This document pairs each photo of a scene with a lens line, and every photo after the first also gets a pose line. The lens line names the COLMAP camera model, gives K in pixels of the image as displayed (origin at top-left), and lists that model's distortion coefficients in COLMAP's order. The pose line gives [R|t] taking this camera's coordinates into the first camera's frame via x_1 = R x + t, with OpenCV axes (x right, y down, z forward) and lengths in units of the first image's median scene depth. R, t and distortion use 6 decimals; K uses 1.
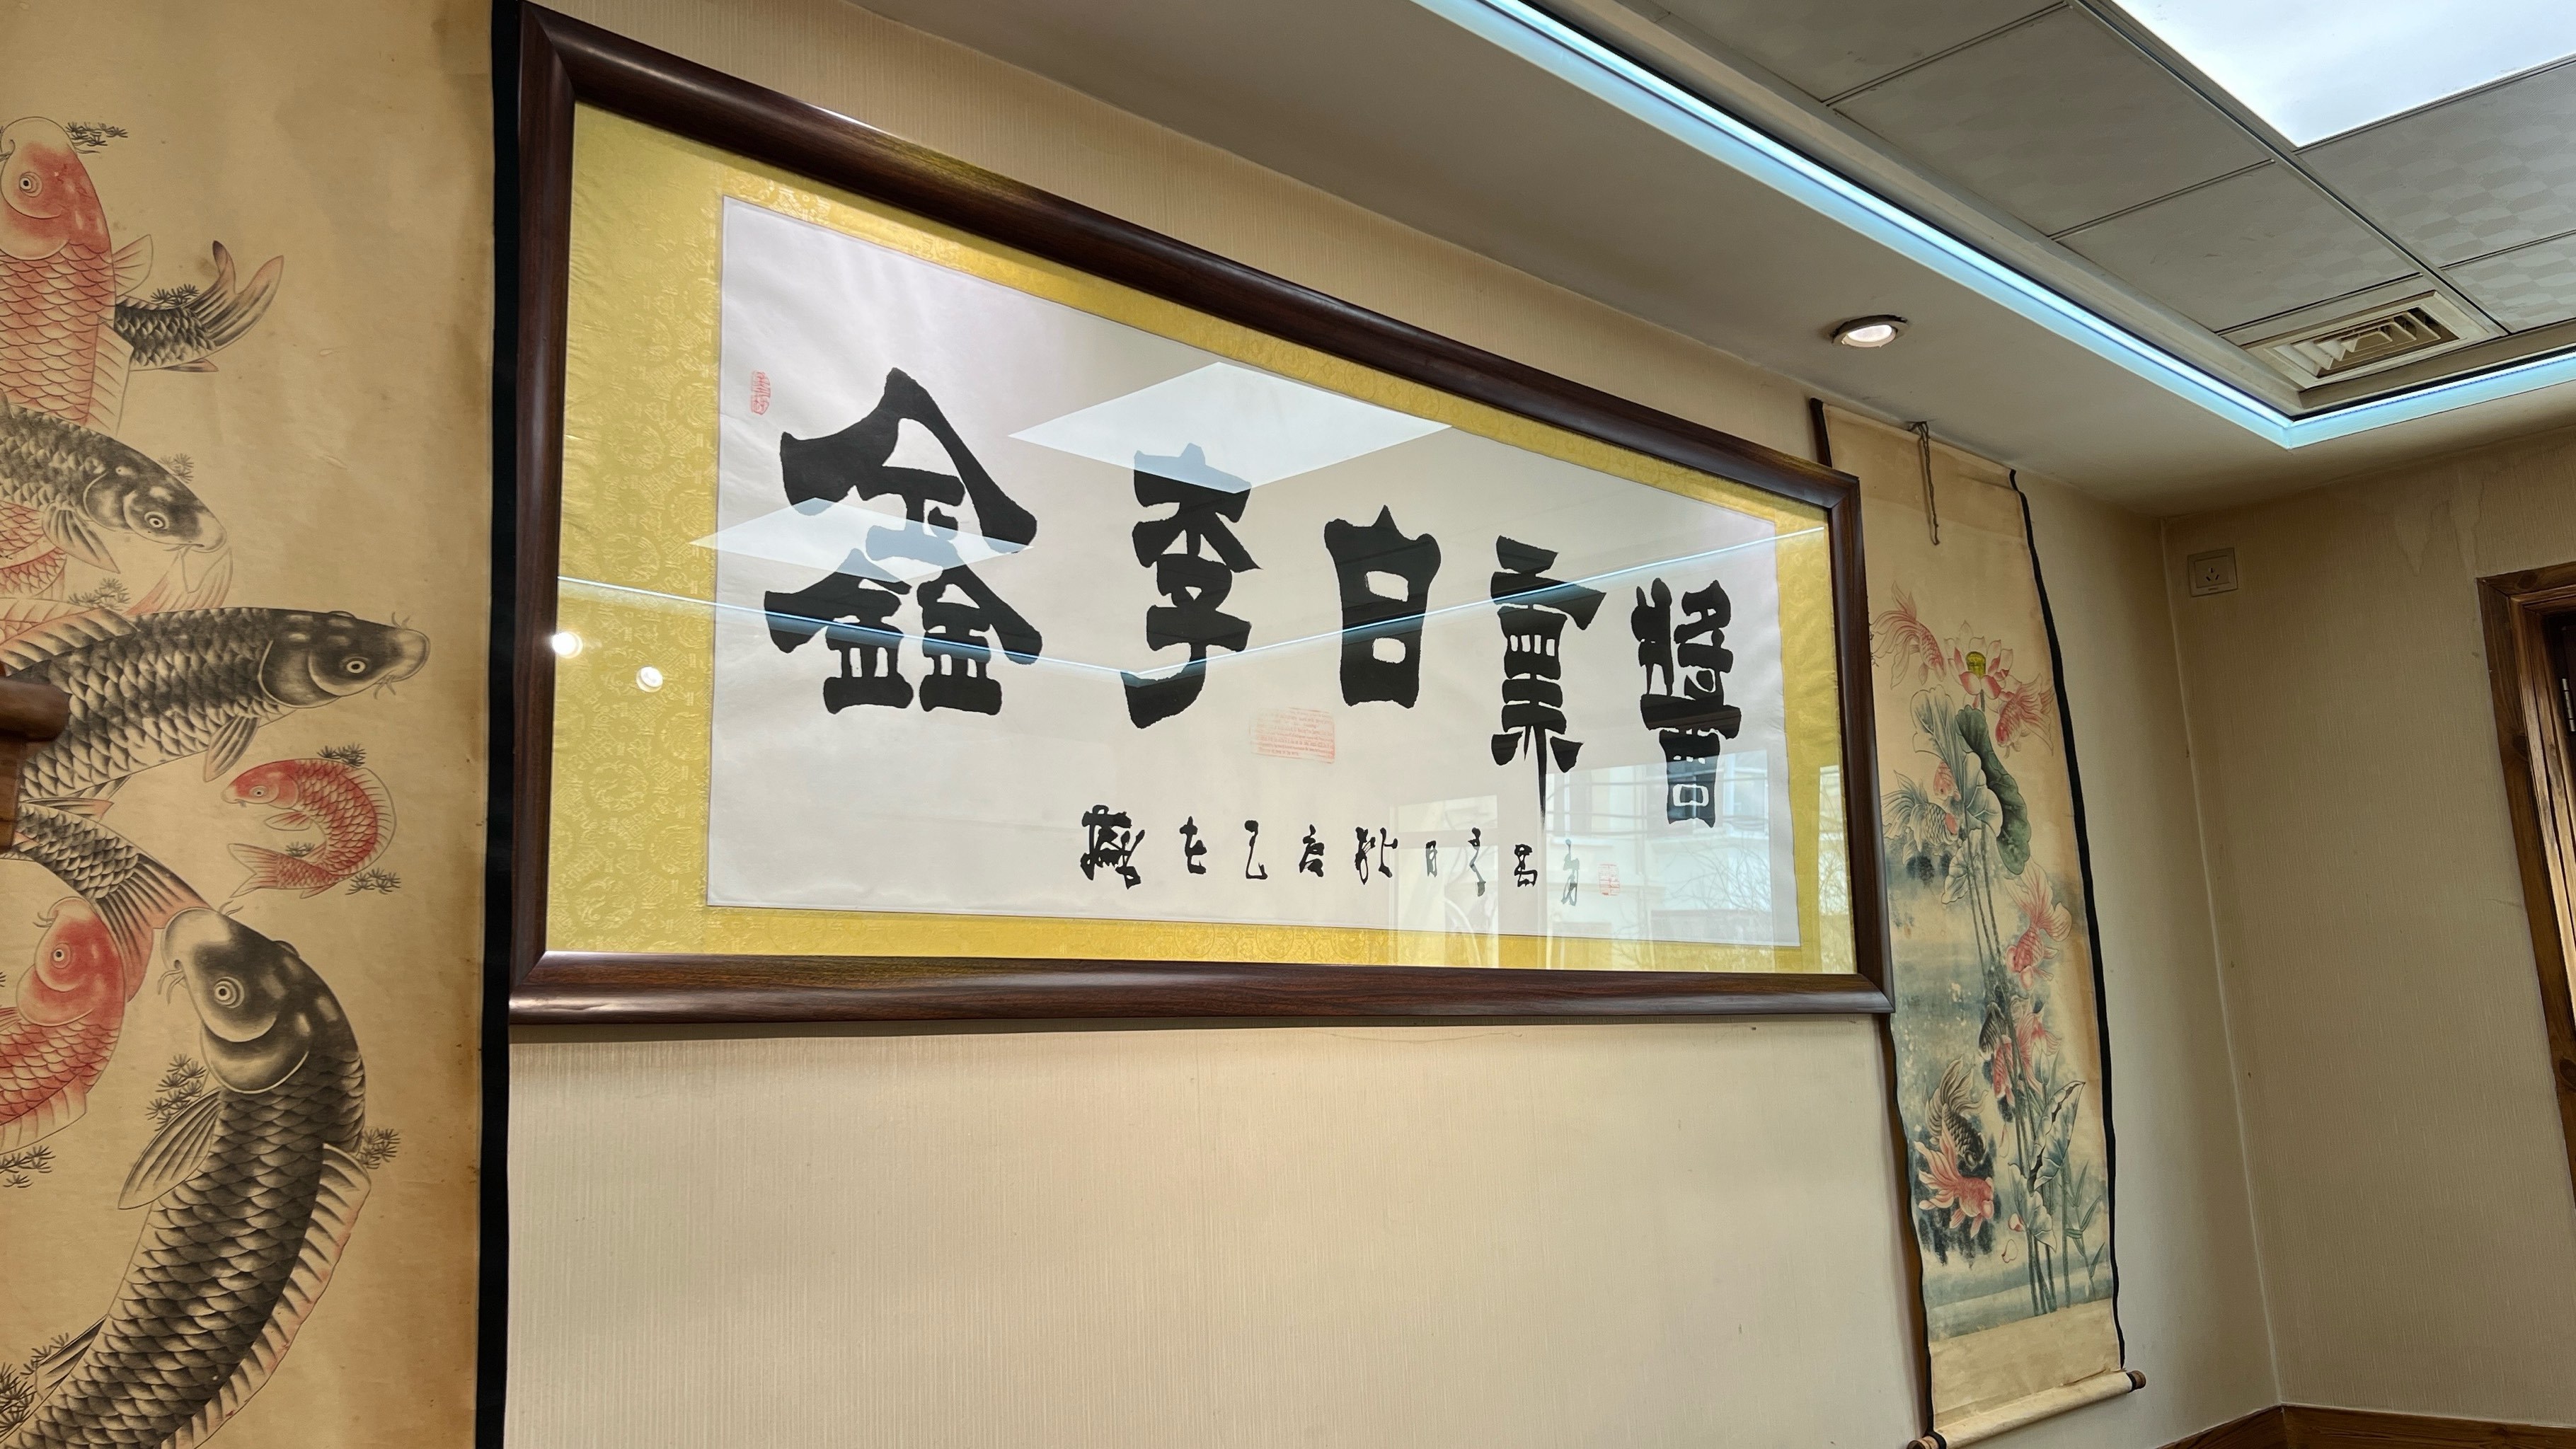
lens RADIAL K [[1955.3, 0, 1291.2], [0, 1955.3, 724.9], [0, 0, 1]] dist [0.008045, -0.011833]
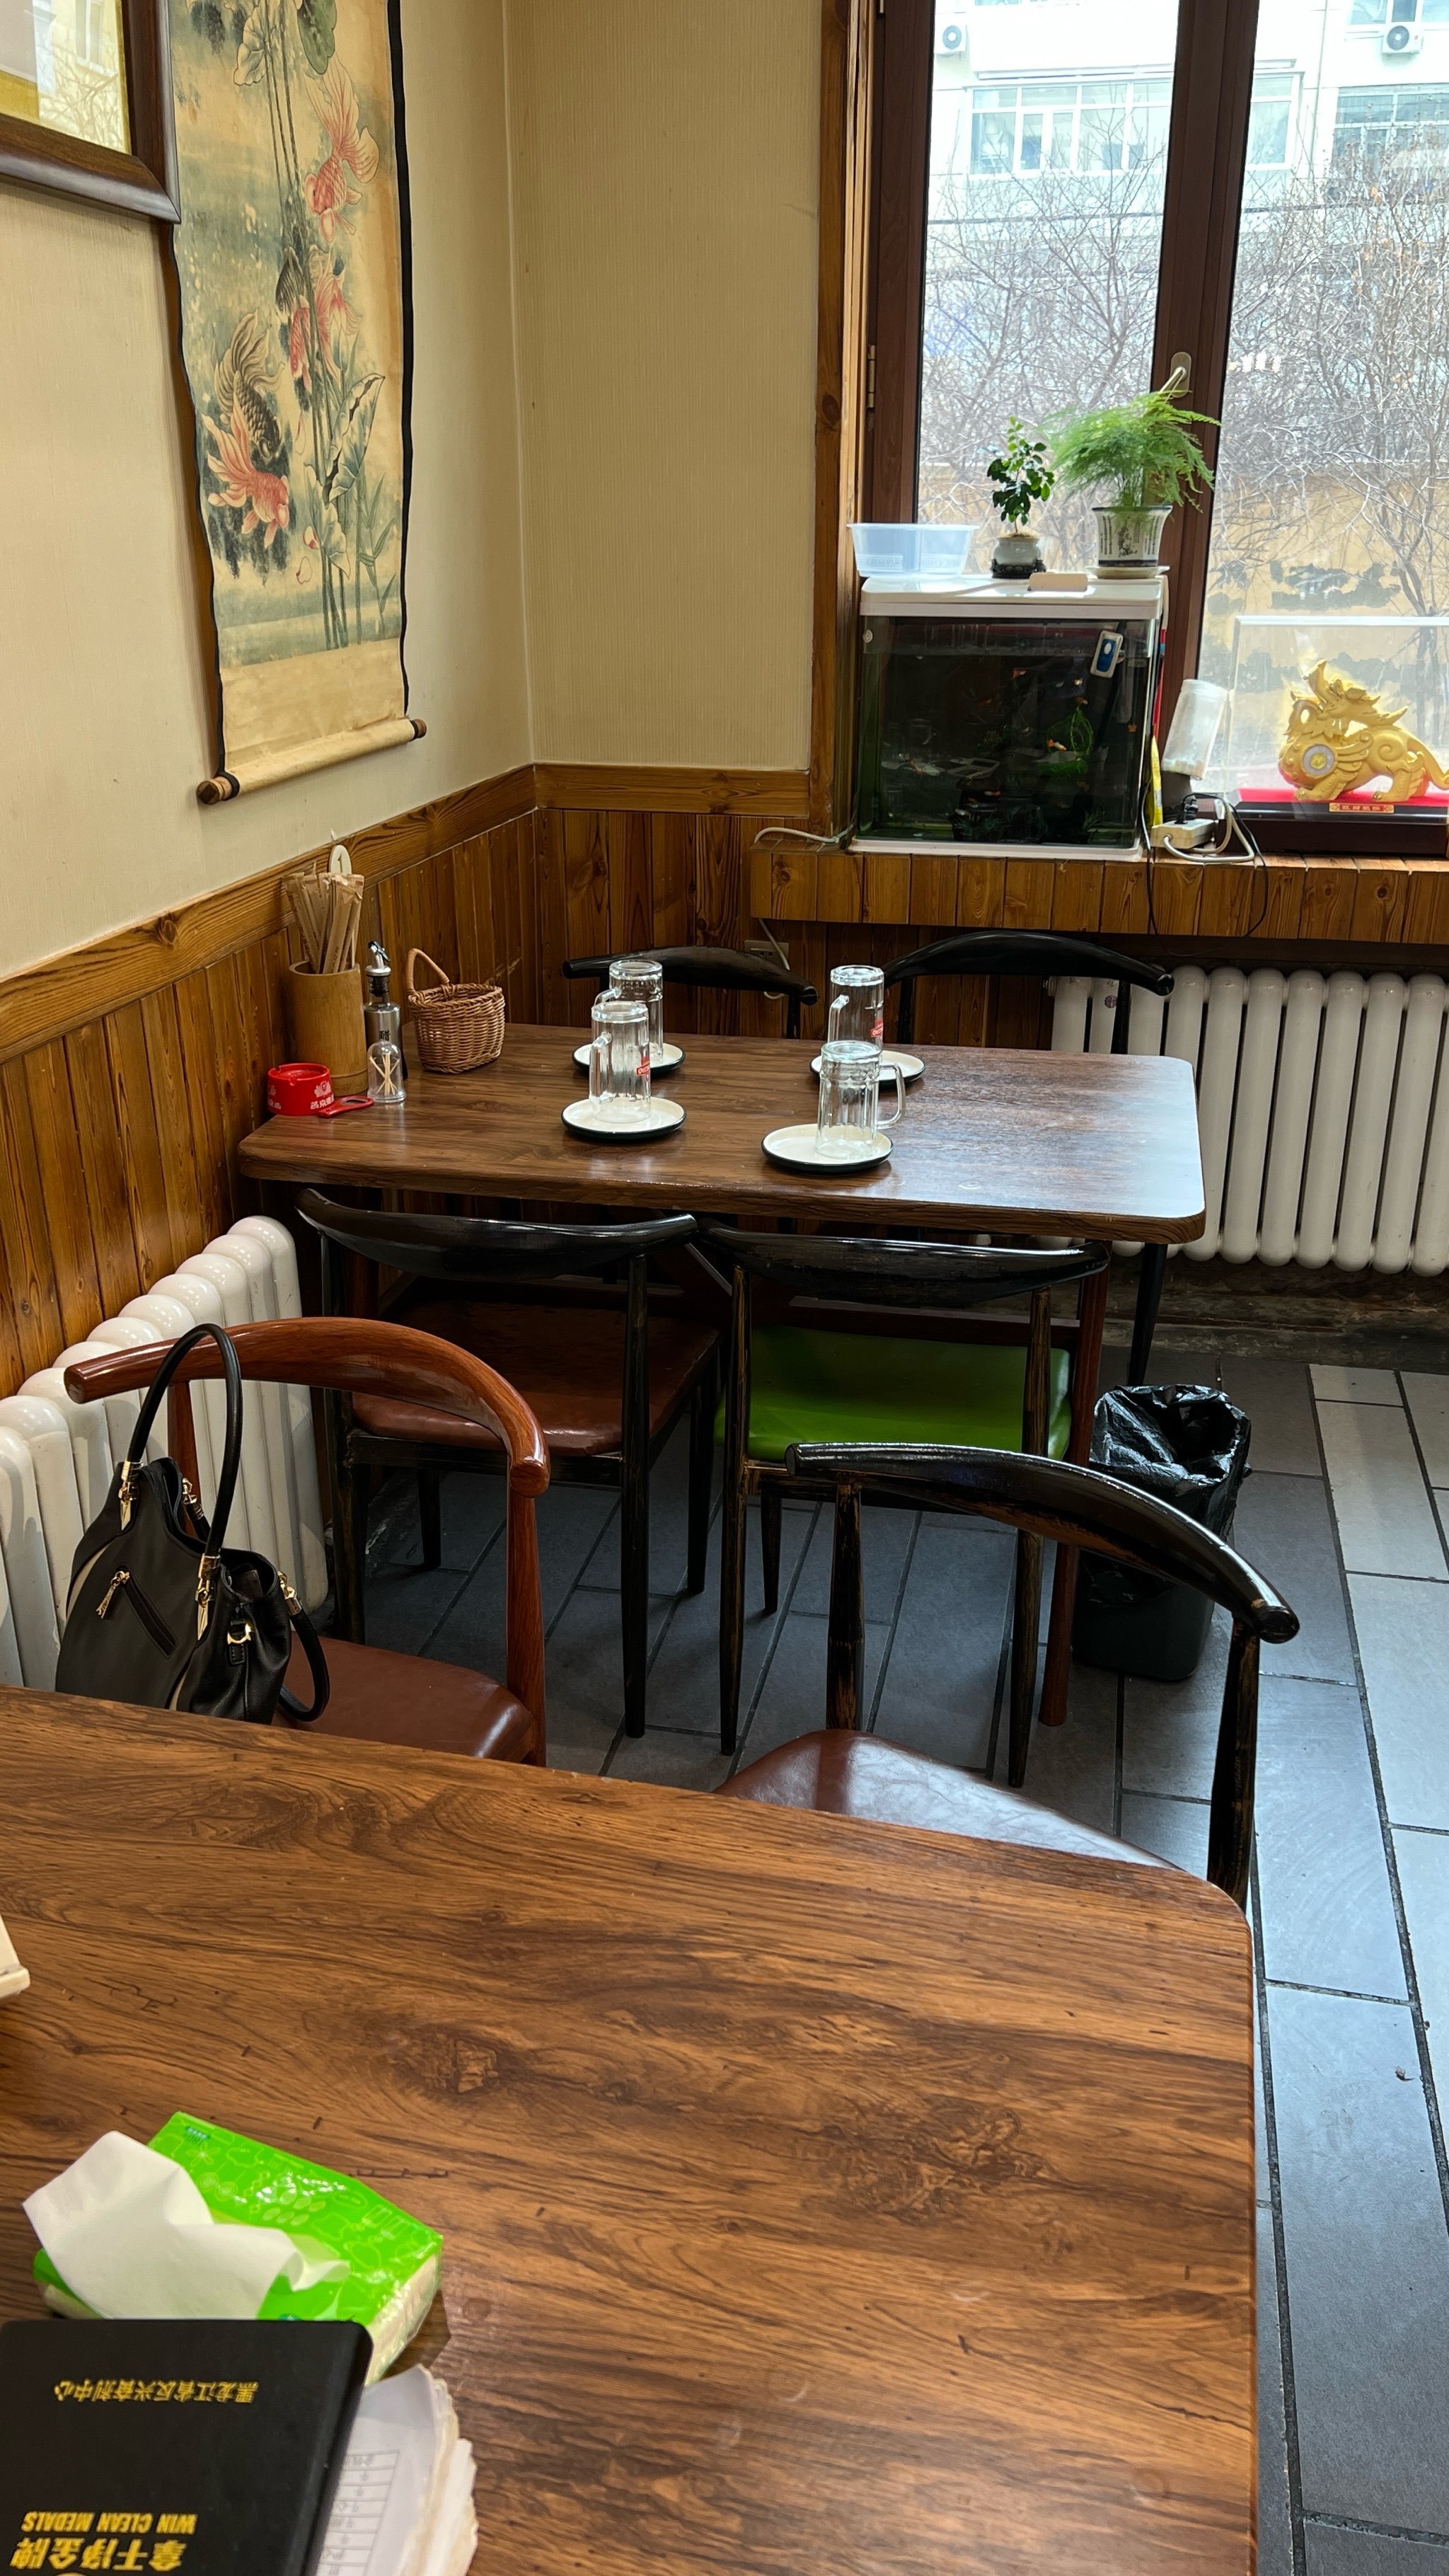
lens RADIAL K [[1955.3, 0, 720.7], [0, 1955.3, 1291.2], [0, 0, 1]] dist [0.008045, -0.011833]
pose [[0.832001, -0.171684, 0.527540, 0.011532], [-0.132427, 0.861961, 0.489373, 0.097206], [-0.538736, -0.477020, 0.694417, 0.154236]]
